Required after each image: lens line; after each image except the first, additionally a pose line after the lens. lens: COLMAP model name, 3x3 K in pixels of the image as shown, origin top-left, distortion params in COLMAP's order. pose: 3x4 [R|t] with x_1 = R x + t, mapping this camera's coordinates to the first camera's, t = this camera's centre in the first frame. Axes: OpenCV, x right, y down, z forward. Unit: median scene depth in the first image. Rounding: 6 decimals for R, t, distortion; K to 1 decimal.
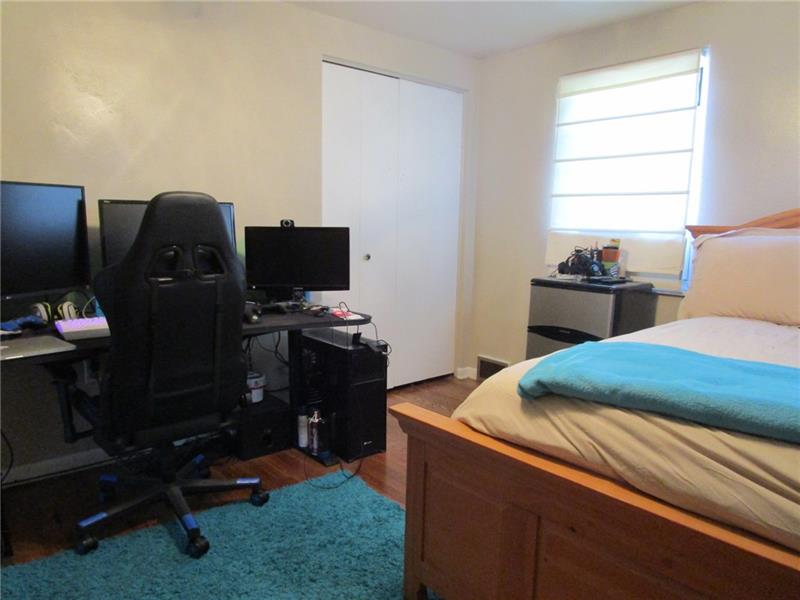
lens RADIAL K [[572.4, 0, 400.0], [0, 572.4, 300.0], [0, 0, 1]] dist [-0.025527, 0.002578]
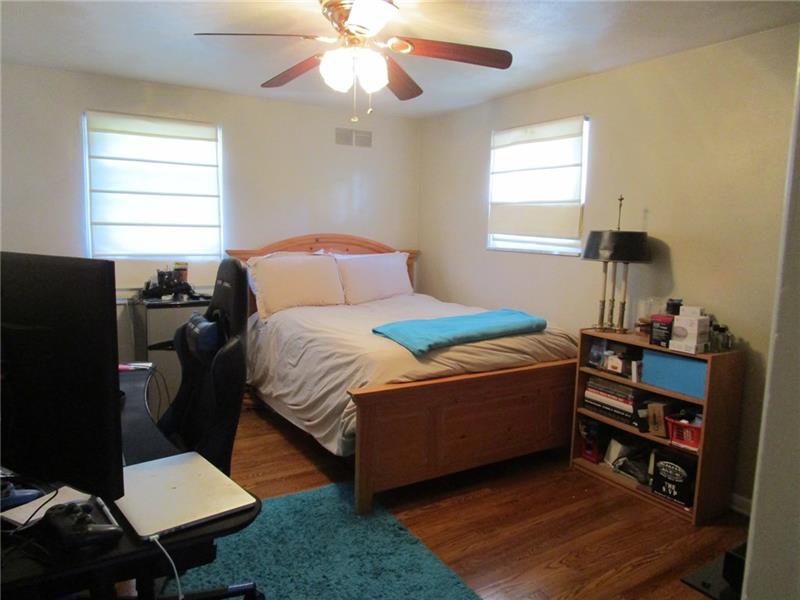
lens RADIAL K [[572.4, 0, 400.0], [0, 572.4, 300.0], [0, 0, 1]] dist [-0.025527, 0.002578]
pose [[0.157882, -0.140615, 0.977395, -0.819773], [0.110572, 0.986102, 0.124007, -0.133280], [-0.981248, 0.088494, 0.171236, 0.332414]]
